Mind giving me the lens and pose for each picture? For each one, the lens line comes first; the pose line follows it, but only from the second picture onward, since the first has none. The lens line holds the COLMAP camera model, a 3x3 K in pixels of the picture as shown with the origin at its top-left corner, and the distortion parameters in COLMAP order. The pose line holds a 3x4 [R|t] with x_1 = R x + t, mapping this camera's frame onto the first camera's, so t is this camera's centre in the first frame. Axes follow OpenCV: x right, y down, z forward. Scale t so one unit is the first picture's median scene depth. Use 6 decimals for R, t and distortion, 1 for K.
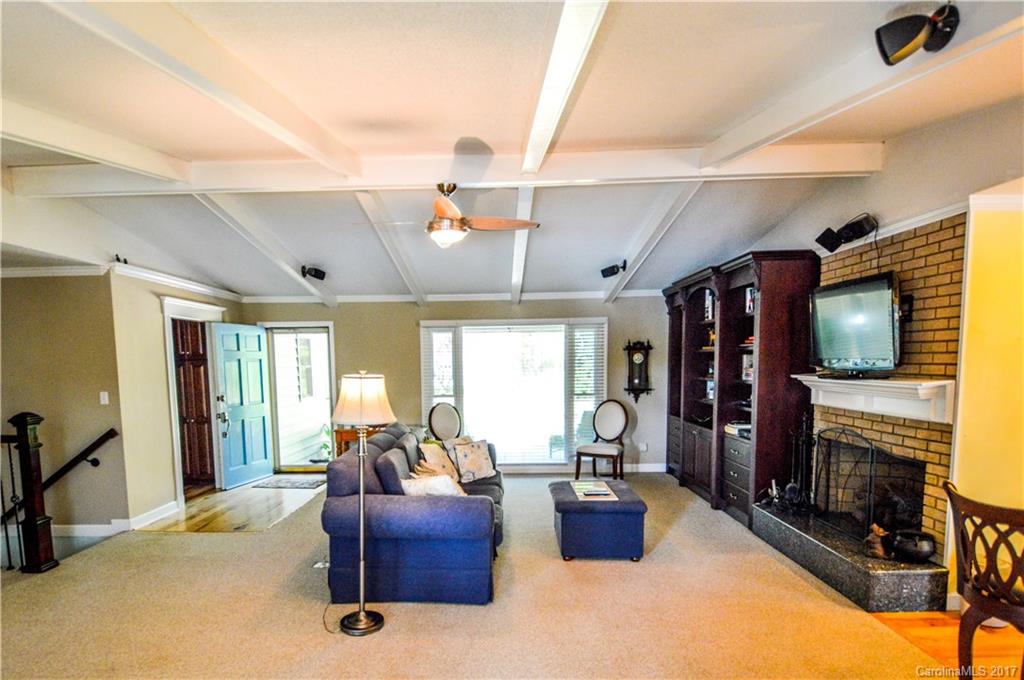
lens RADIAL K [[565.2, 0, 488.2], [0, 565.2, 409.5], [0, 0, 1]] dist [0.003623, -0.000283]
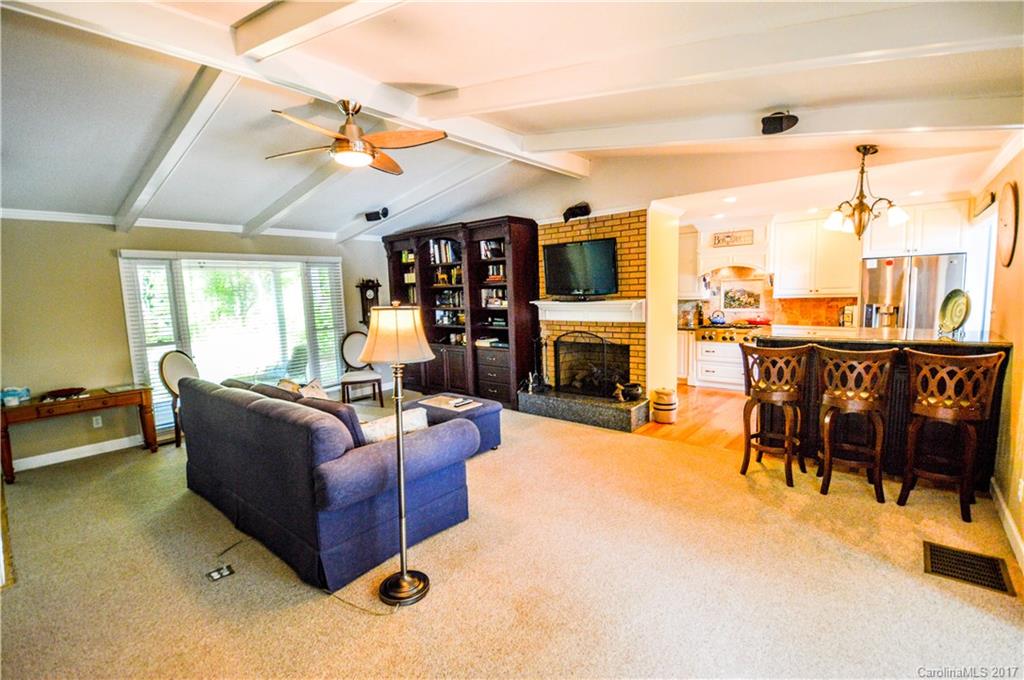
lens RADIAL K [[462.3, 0, 512.0], [0, 462.3, 342.5], [0, 0, 1]] dist [0.022144, -0.000852]
pose [[0.609735, -0.097216, 0.786621, -0.473741], [0.094254, 0.994301, 0.049823, -0.018644], [-0.786981, 0.043764, 0.615423, 0.290046]]
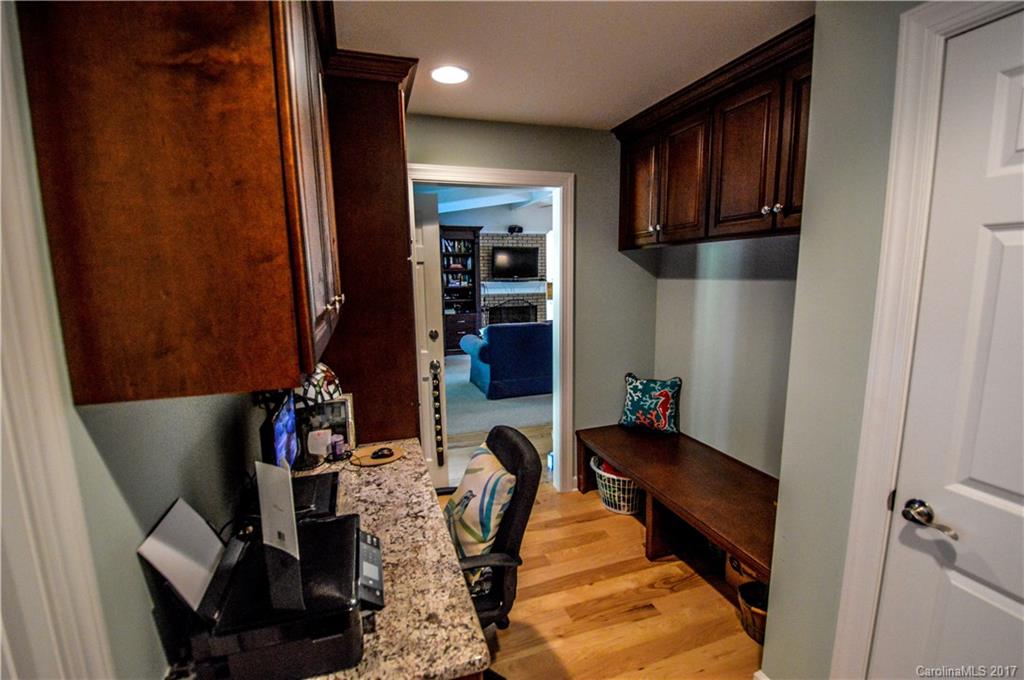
lens RADIAL K [[462.3, 0, 512.1], [0, 462.3, 347.9], [0, 0, 1]] dist [0.022144, -0.000852]
pose [[-0.340761, -0.130201, 0.931091, -1.347567], [0.098904, 0.979904, 0.173223, -0.114718], [-0.934933, 0.151116, -0.321035, 1.564287]]
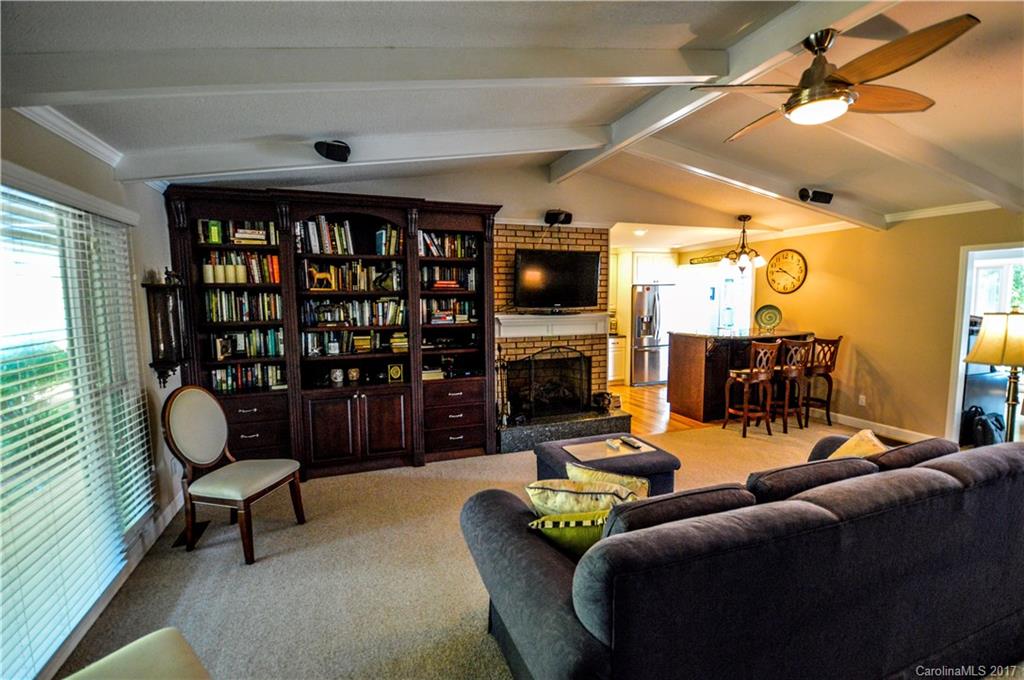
lens RADIAL K [[462.3, 0, 514.3], [0, 462.3, 339.9], [0, 0, 1]] dist [0.022144, -0.000852]
pose [[-0.370095, -0.071558, 0.926234, -0.411669], [0.092048, 0.989298, 0.113210, -0.119489], [-0.924422, 0.127157, -0.359547, 1.349524]]
